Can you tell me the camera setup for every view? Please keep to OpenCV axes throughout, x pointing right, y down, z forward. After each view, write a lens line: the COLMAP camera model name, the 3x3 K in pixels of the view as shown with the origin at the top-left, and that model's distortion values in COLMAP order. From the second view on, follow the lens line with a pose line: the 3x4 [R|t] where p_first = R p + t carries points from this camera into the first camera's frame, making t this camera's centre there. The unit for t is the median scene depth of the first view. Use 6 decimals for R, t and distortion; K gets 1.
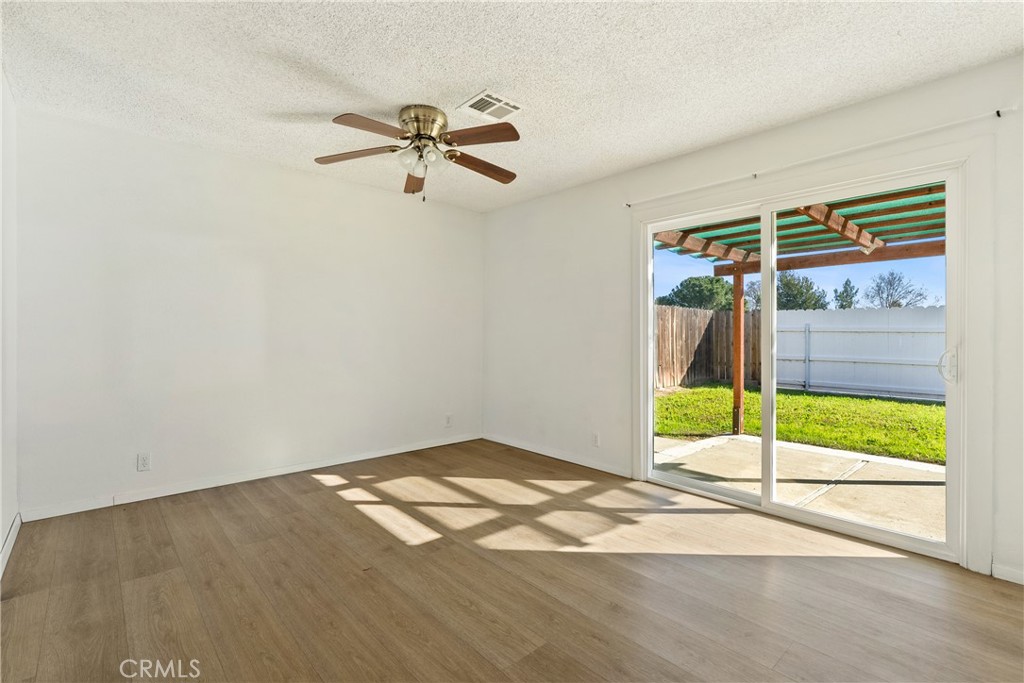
lens RADIAL K [[473.0, 0, 513.6], [0, 473.0, 338.3], [0, 0, 1]] dist [-0.006702, 0.001577]
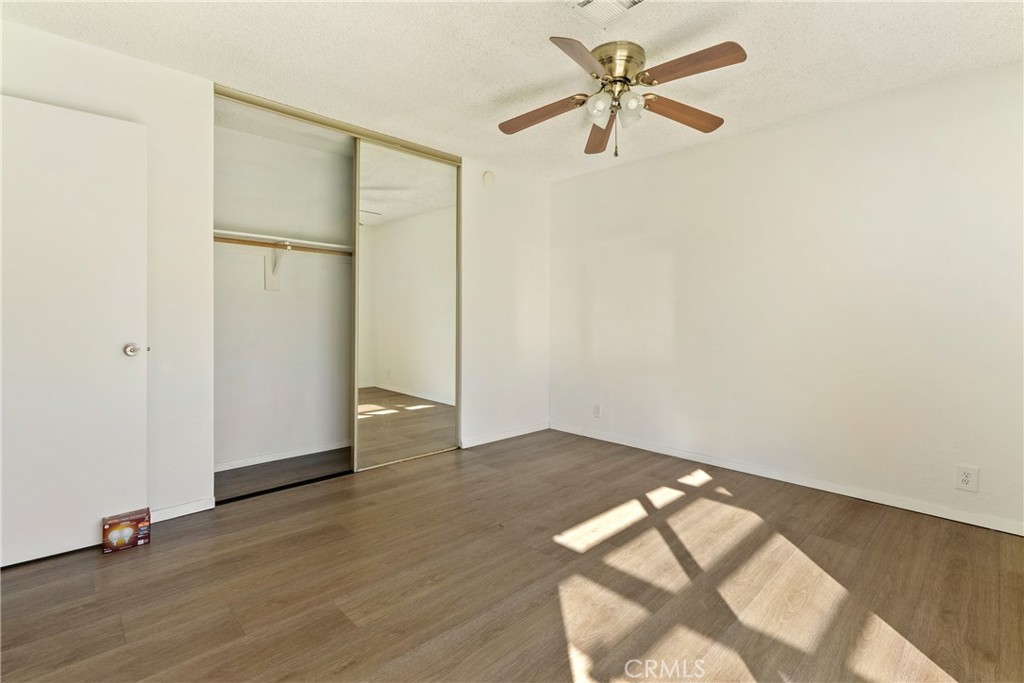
lens RADIAL K [[473.0, 0, 511.0], [0, 473.0, 334.3], [0, 0, 1]] dist [-0.006702, 0.001577]
pose [[0.027849, 0.032201, -0.999093, 0.626003], [-0.012507, 0.999414, 0.031862, -0.002295], [0.999534, 0.011608, 0.028235, 0.769398]]
